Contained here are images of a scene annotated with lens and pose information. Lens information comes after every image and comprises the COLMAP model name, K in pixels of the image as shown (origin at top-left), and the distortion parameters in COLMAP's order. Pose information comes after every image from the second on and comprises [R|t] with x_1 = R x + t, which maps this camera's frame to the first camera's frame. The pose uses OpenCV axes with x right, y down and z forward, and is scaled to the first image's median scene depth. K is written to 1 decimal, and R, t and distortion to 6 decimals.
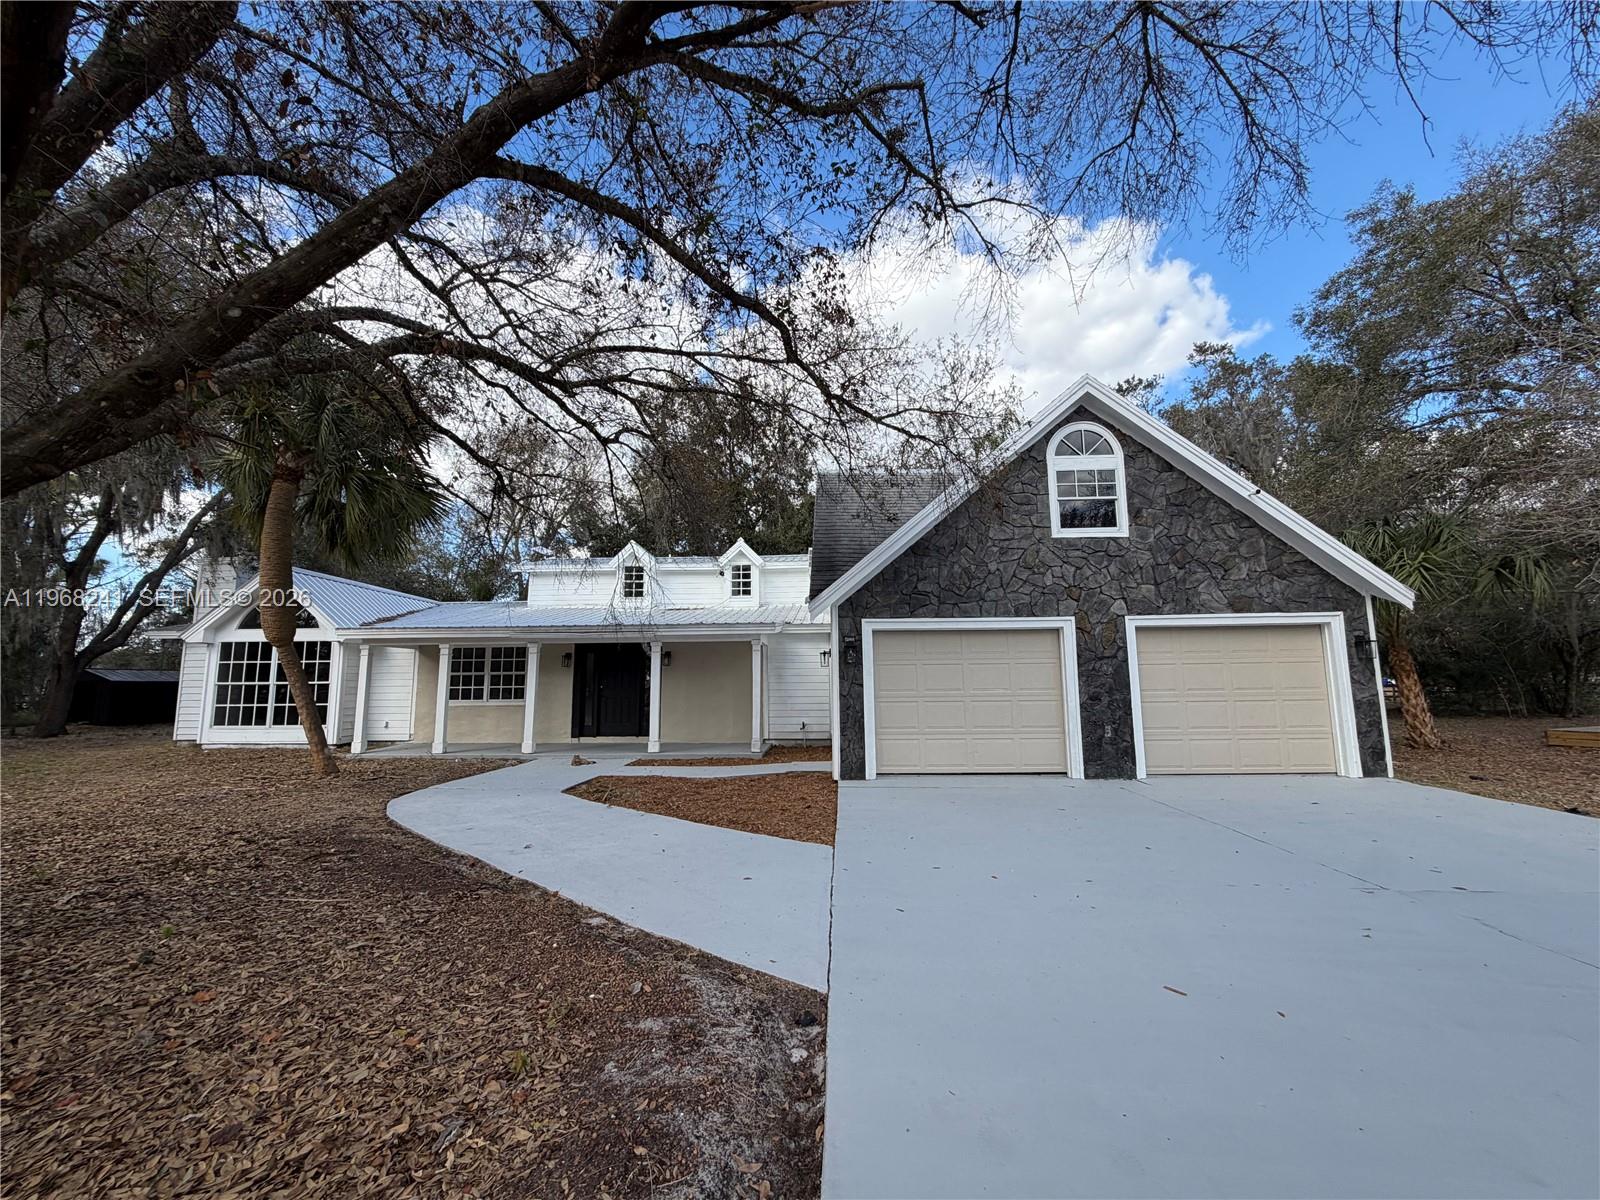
lens RADIAL K [[719.5, 0, 800.0], [0, 719.5, 600.0], [0, 0, 1]] dist [-0.018452, -0.000046]
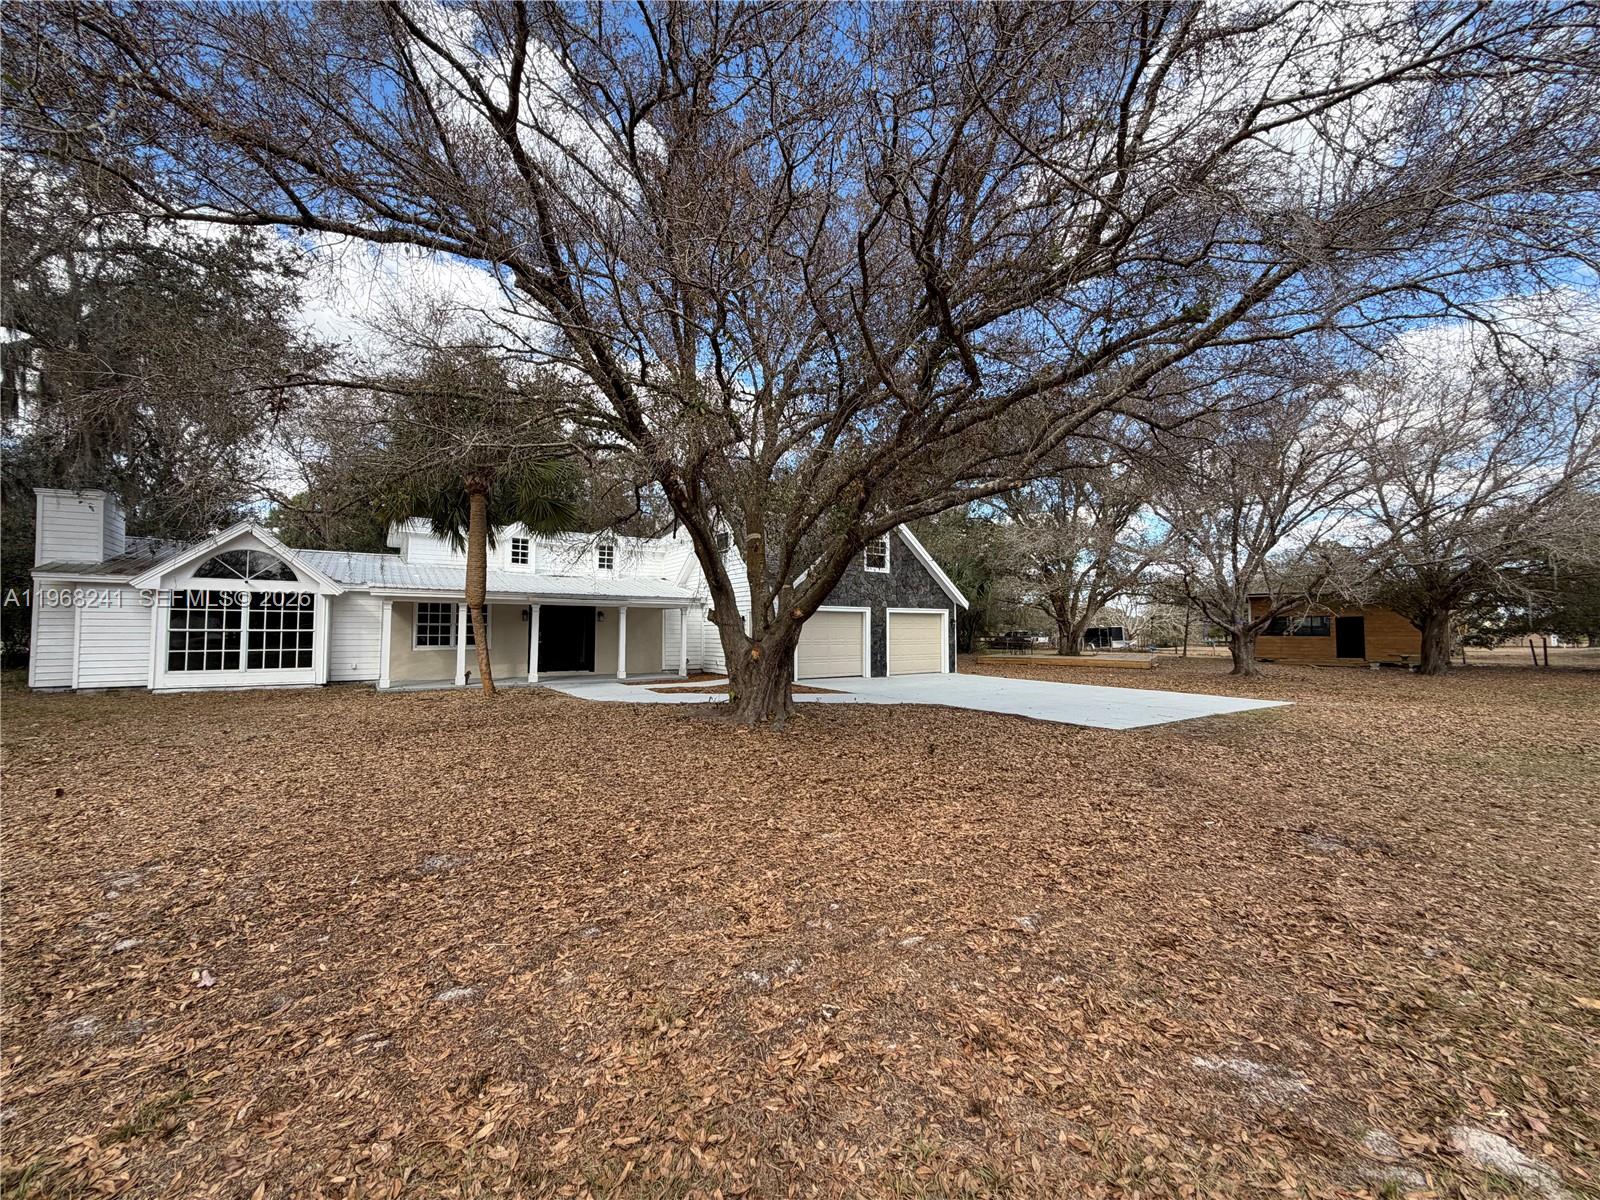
lens RADIAL K [[645.3, 0, 800.0], [0, 645.3, 600.0], [0, 0, 1]] dist [0.000791, 0.000039]
pose [[0.774447, 0.044866, 0.631045, -0.779767], [-0.081574, 0.996237, 0.029282, -0.029396], [-0.627357, -0.074154, 0.775193, -0.315185]]
